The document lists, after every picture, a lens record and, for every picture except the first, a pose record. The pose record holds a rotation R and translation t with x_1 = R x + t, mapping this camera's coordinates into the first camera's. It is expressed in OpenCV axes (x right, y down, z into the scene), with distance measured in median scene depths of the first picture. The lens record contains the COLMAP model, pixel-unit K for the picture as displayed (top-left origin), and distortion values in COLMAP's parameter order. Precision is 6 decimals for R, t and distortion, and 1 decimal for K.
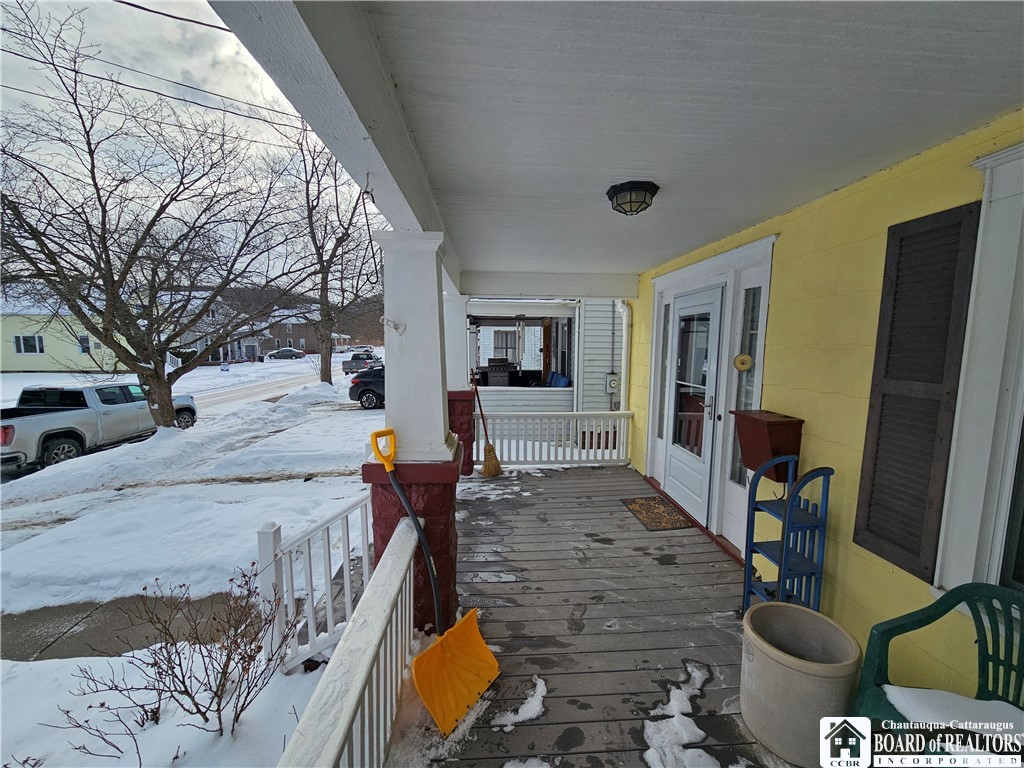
lens RADIAL K [[417.4, 0, 515.1], [0, 417.4, 383.9], [0, 0, 1]] dist [-0.000153, -0.001187]
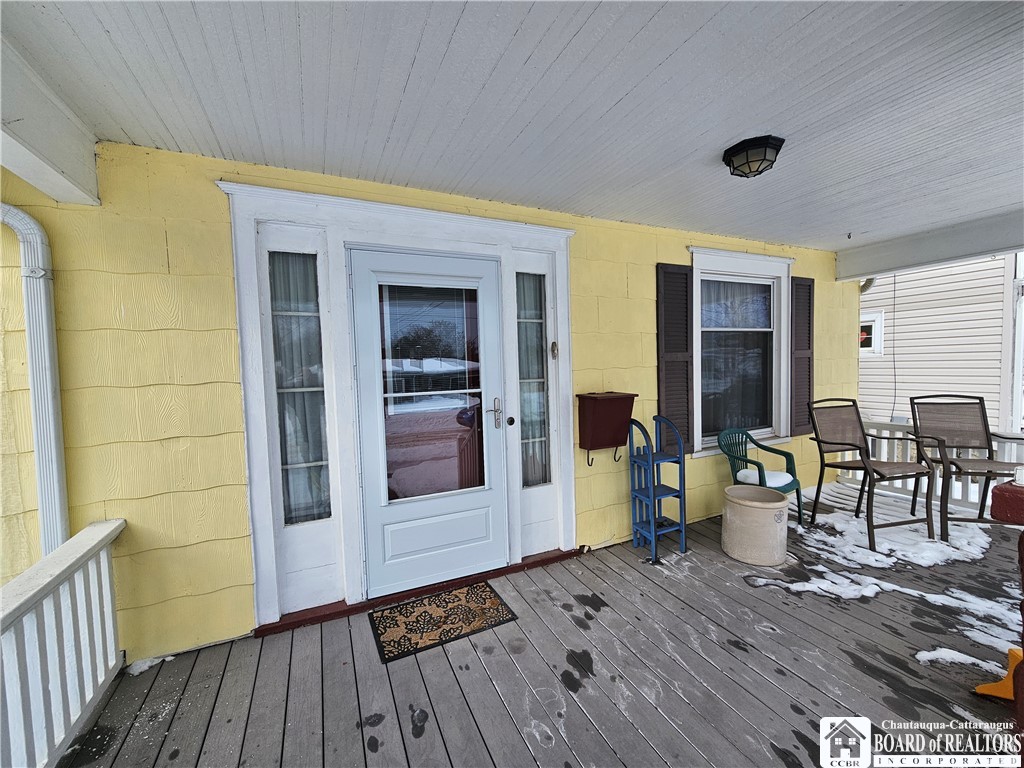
lens RADIAL K [[417.4, 0, 514.1], [0, 417.4, 388.6], [0, 0, 1]] dist [-0.000153, -0.001187]
pose [[-0.367433, -0.046051, 0.928909, -0.304869], [0.120357, 0.988021, 0.096589, -0.069191], [-0.922229, 0.147291, -0.357489, 1.412793]]
